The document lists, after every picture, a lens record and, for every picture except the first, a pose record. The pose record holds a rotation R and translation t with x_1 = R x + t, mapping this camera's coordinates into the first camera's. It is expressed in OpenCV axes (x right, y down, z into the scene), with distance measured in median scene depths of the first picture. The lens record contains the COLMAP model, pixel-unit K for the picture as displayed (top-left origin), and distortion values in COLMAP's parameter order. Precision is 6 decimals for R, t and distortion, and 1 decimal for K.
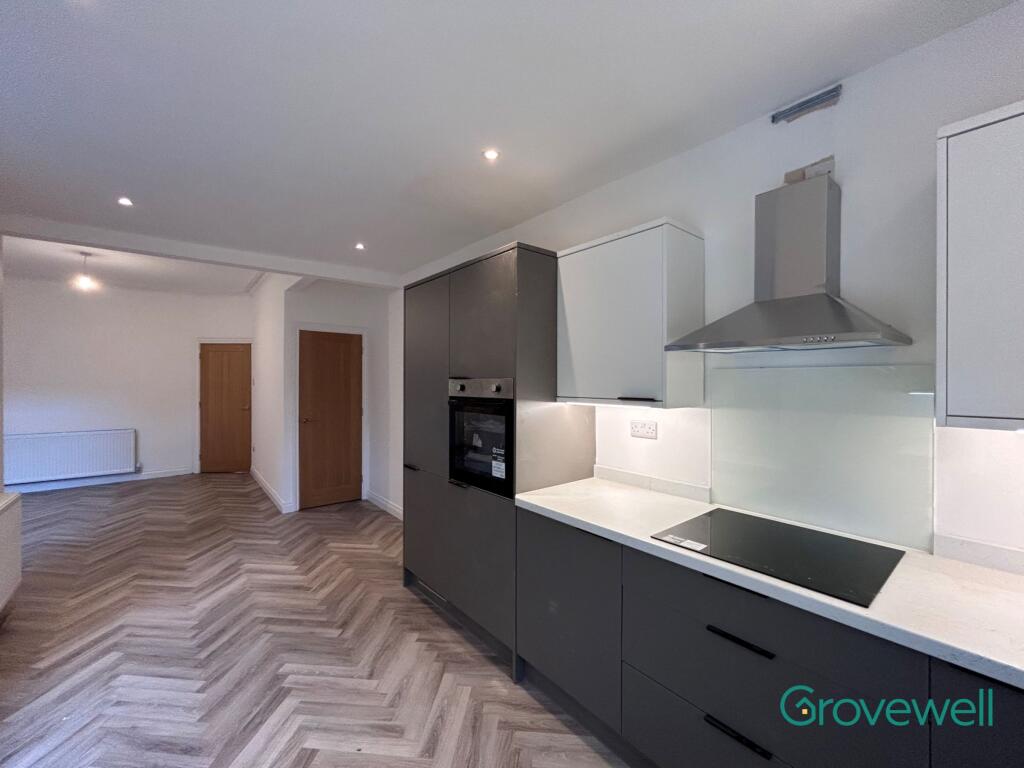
lens RADIAL K [[417.6, 0, 511.4], [0, 417.6, 380.6], [0, 0, 1]] dist [-0.001212, 0.000703]
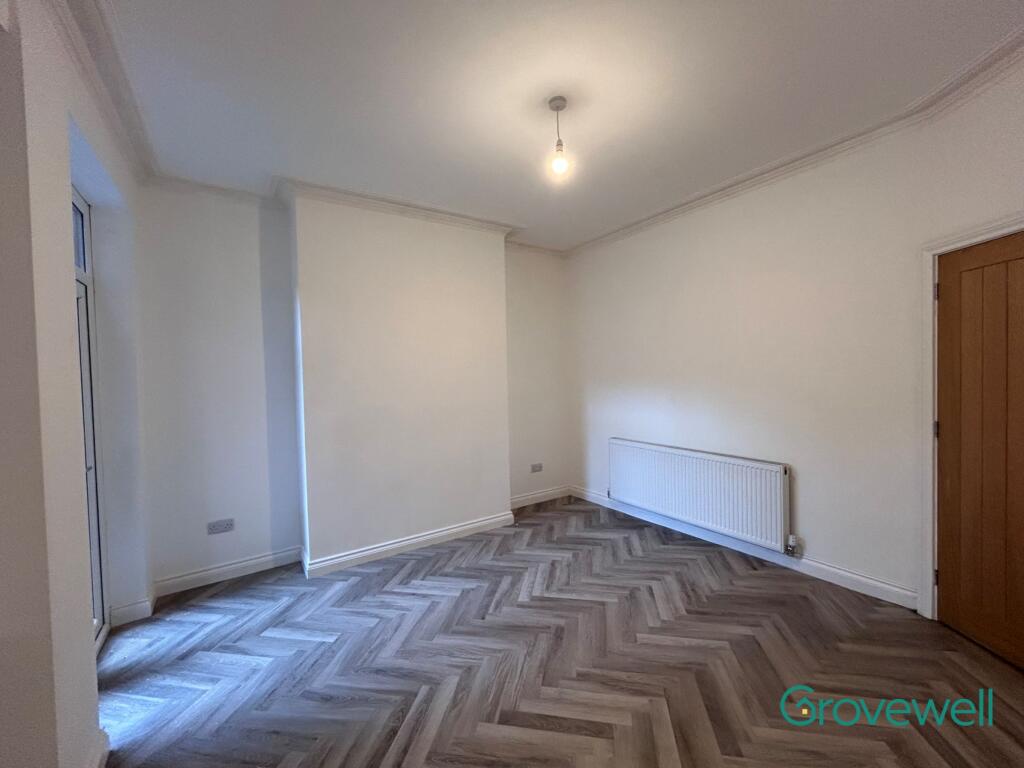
lens RADIAL K [[417.6, 0, 510.1], [0, 417.6, 382.0], [0, 0, 1]] dist [-0.001212, 0.000703]
pose [[-0.087191, 0.019326, -0.996004, -1.066734], [0.023027, 0.999584, 0.017380, 0.010443], [0.995925, -0.021419, -0.087599, 1.967125]]
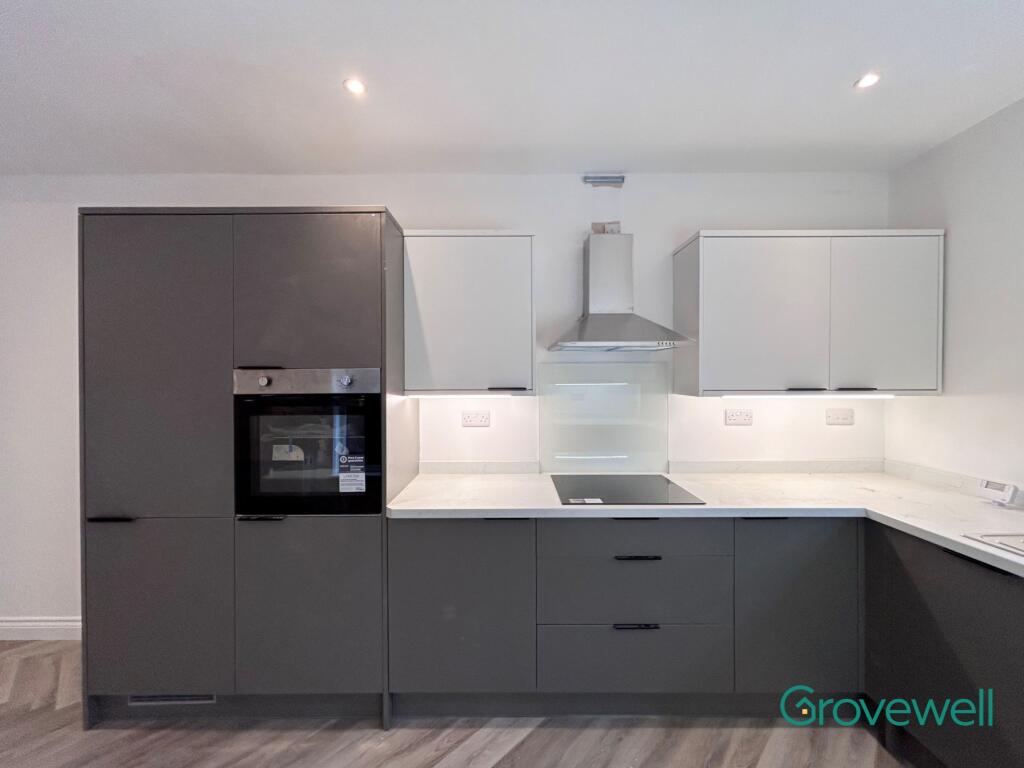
lens RADIAL K [[417.6, 0, 512.4], [0, 417.6, 380.4], [0, 0, 1]] dist [-0.001212, 0.000703]
pose [[0.632632, -0.005101, 0.774436, -0.442357], [0.003326, 0.999987, 0.003870, 0.015184], [-0.774445, 0.000128, 0.632641, 0.248622]]
